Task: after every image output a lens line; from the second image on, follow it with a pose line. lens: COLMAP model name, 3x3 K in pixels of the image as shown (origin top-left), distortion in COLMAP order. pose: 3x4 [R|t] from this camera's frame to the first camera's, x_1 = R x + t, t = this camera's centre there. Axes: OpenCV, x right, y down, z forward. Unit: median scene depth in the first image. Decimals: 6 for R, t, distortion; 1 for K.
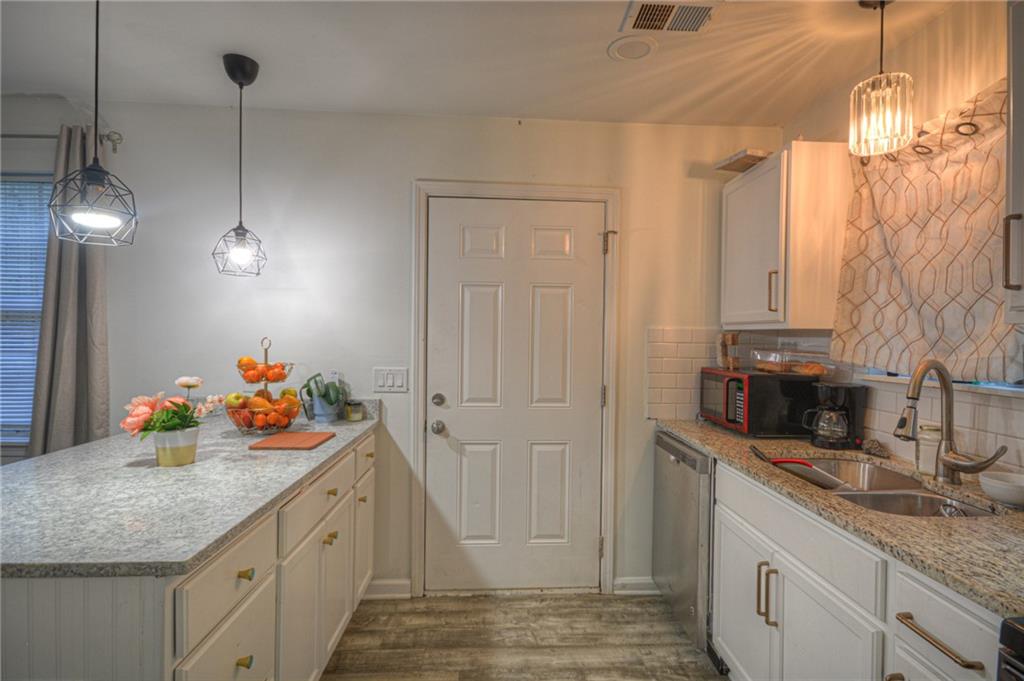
lens RADIAL K [[517.5, 0, 524.6], [0, 517.5, 341.4], [0, 0, 1]] dist [0.007617, -0.000722]
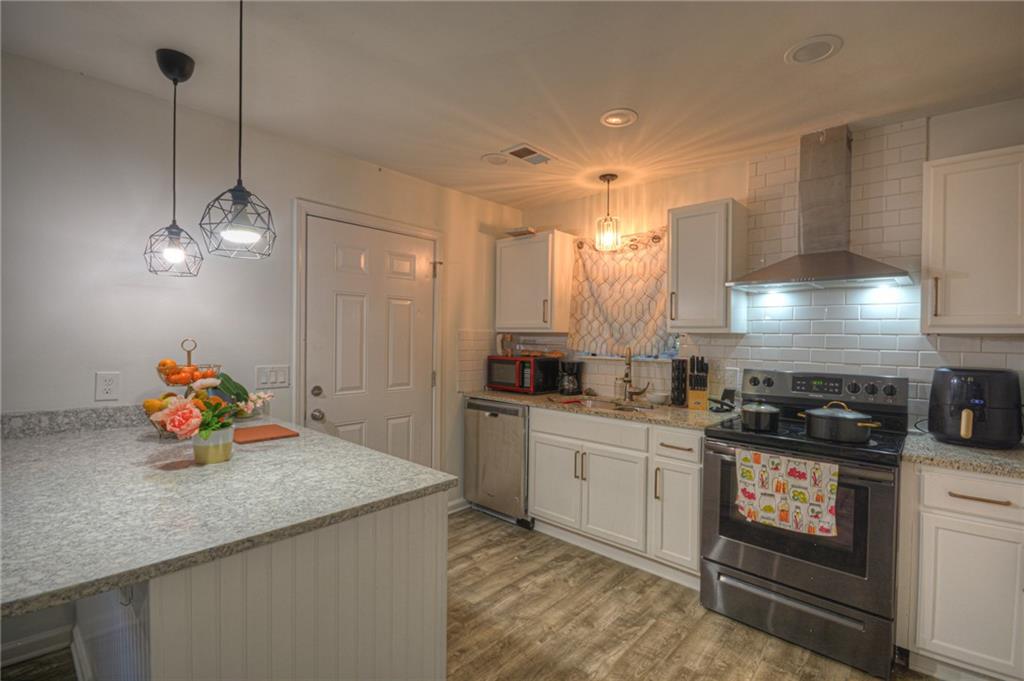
lens RADIAL K [[458.5, 0, 526.9], [0, 458.5, 341.8], [0, 0, 1]] dist [0.005261, -0.010061]
pose [[0.706419, -0.011375, 0.707703, -0.706044], [0.005831, 0.999930, 0.010251, -0.007904], [-0.707770, -0.003115, 0.706436, -0.078168]]
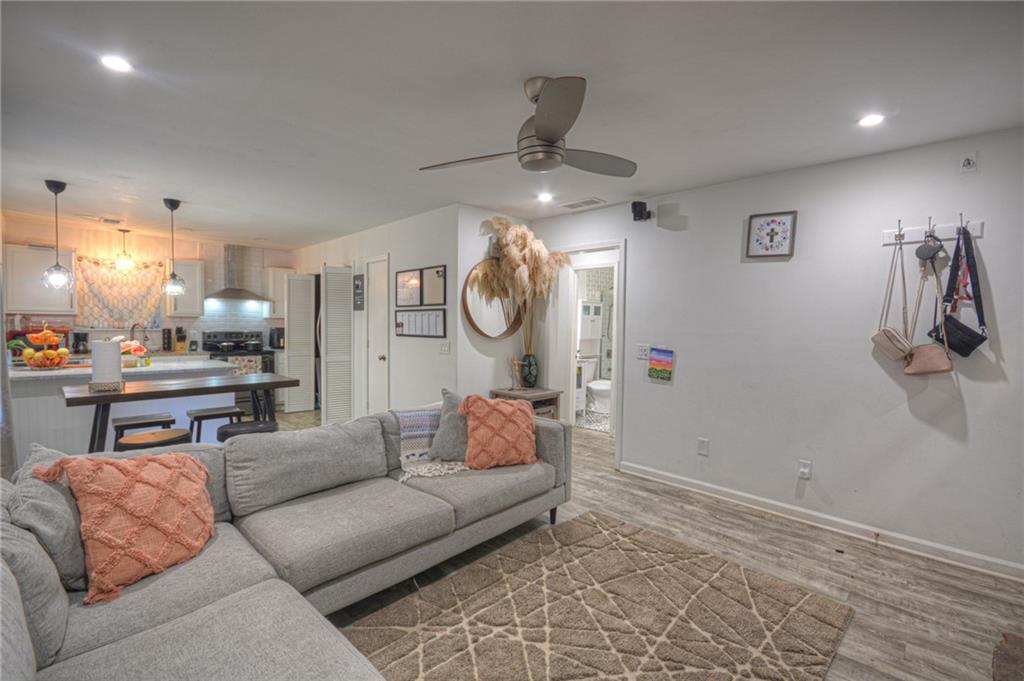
lens RADIAL K [[458.5, 0, 537.8], [0, 458.5, 341.8], [0, 0, 1]] dist [0.005261, -0.010061]
pose [[-0.683977, -0.051163, 0.727708, -3.155706], [-0.015187, 0.998320, 0.055915, -0.053033], [-0.729346, 0.027192, -0.683605, 0.870404]]
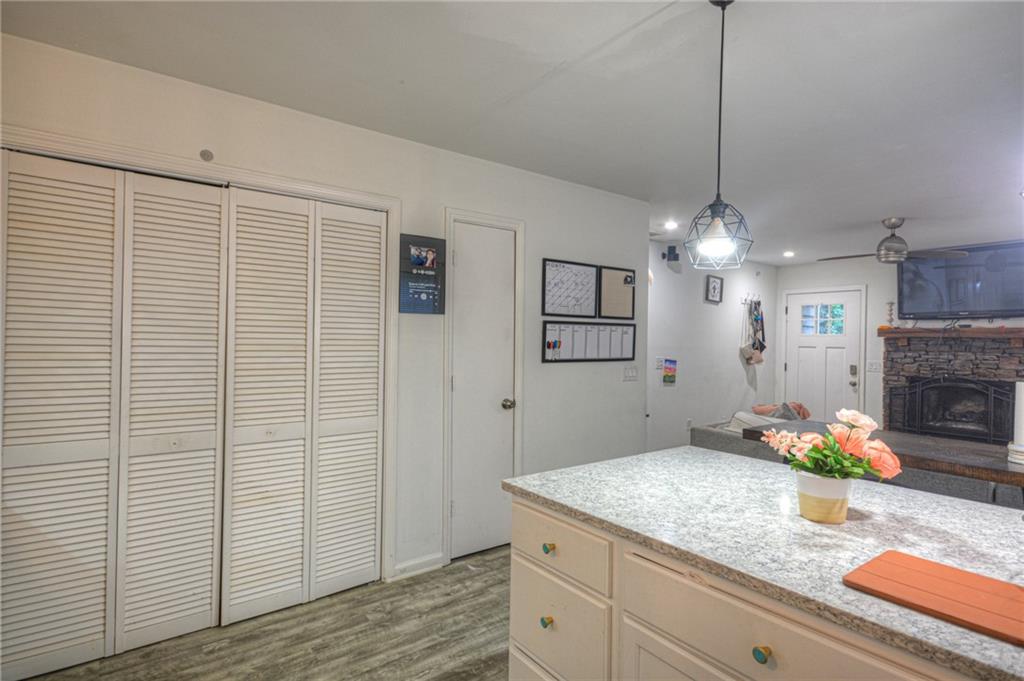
lens RADIAL K [[517.5, 0, 519.6], [0, 517.5, 341.0], [0, 0, 1]] dist [0.007617, -0.000722]
pose [[-0.829865, -0.026797, -0.557320, 0.101361], [-0.034916, 0.999382, 0.003940, -0.009817], [0.556870, 0.022729, -0.830289, 1.104436]]
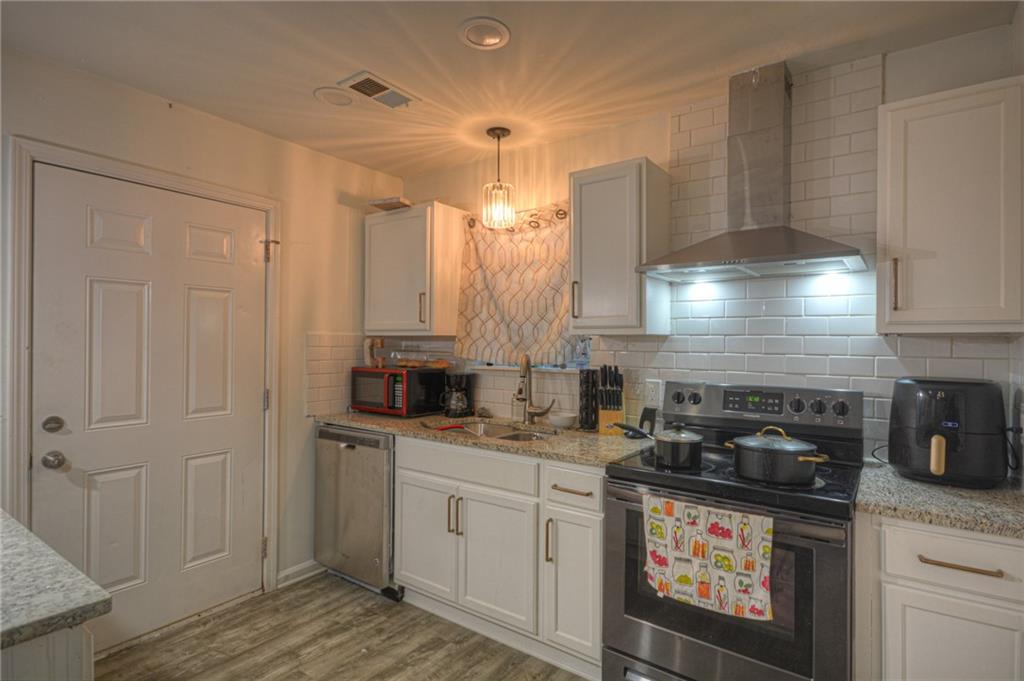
lens RADIAL K [[517.5, 0, 526.6], [0, 517.5, 340.0], [0, 0, 1]] dist [0.007617, -0.000722]
pose [[0.622351, -0.005429, 0.782720, -0.424817], [0.012125, 0.999923, -0.002705, -0.004919], [-0.782645, 0.011174, 0.622368, -0.061011]]
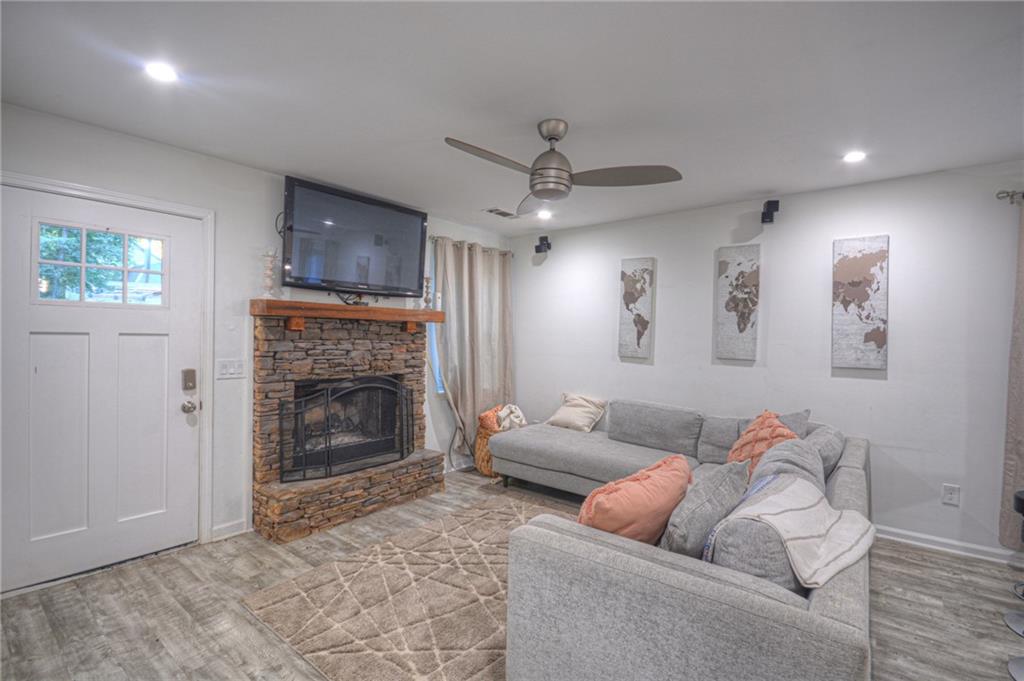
lens RADIAL K [[458.5, 0, 536.7], [0, 458.5, 340.8], [0, 0, 1]] dist [0.005261, -0.010061]
pose [[0.758973, 0.004499, -0.651107, -1.673648], [-0.015360, 0.999822, -0.010997, -0.008241], [0.650941, 0.018347, 0.758907, -0.734674]]
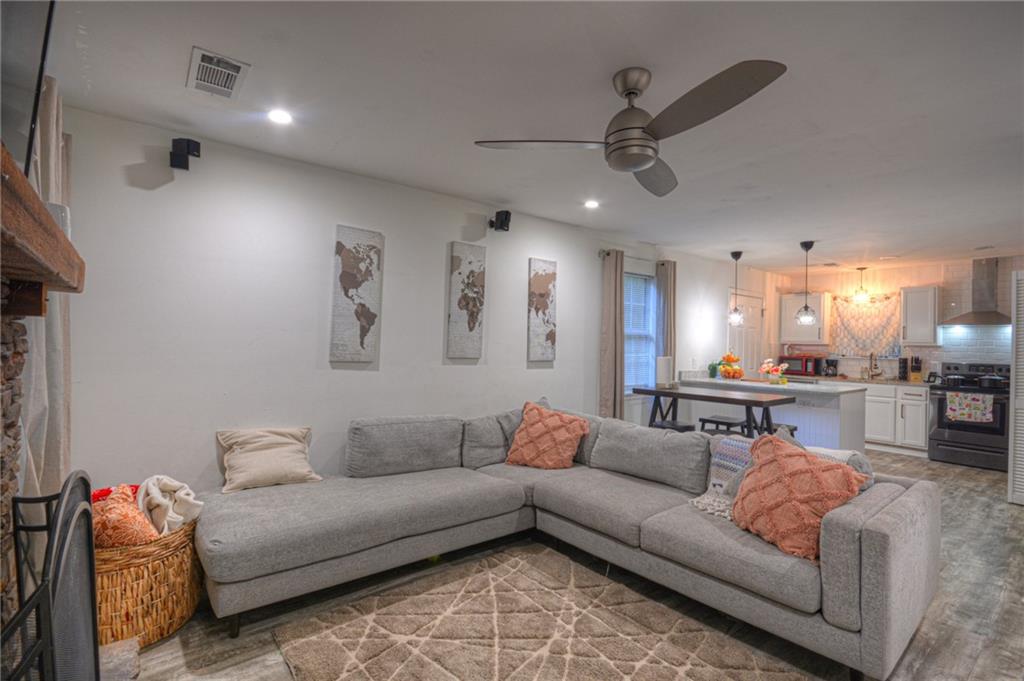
lens RADIAL K [[479.0, 0, 515.6], [0, 479.0, 340.1], [0, 0, 1]] dist [-0.000929, -0.005874]
pose [[0.821079, 0.005533, 0.570788, -3.136841], [-0.000935, 0.999965, -0.008348, -0.022766], [-0.570814, 0.006320, 0.821055, -0.497614]]
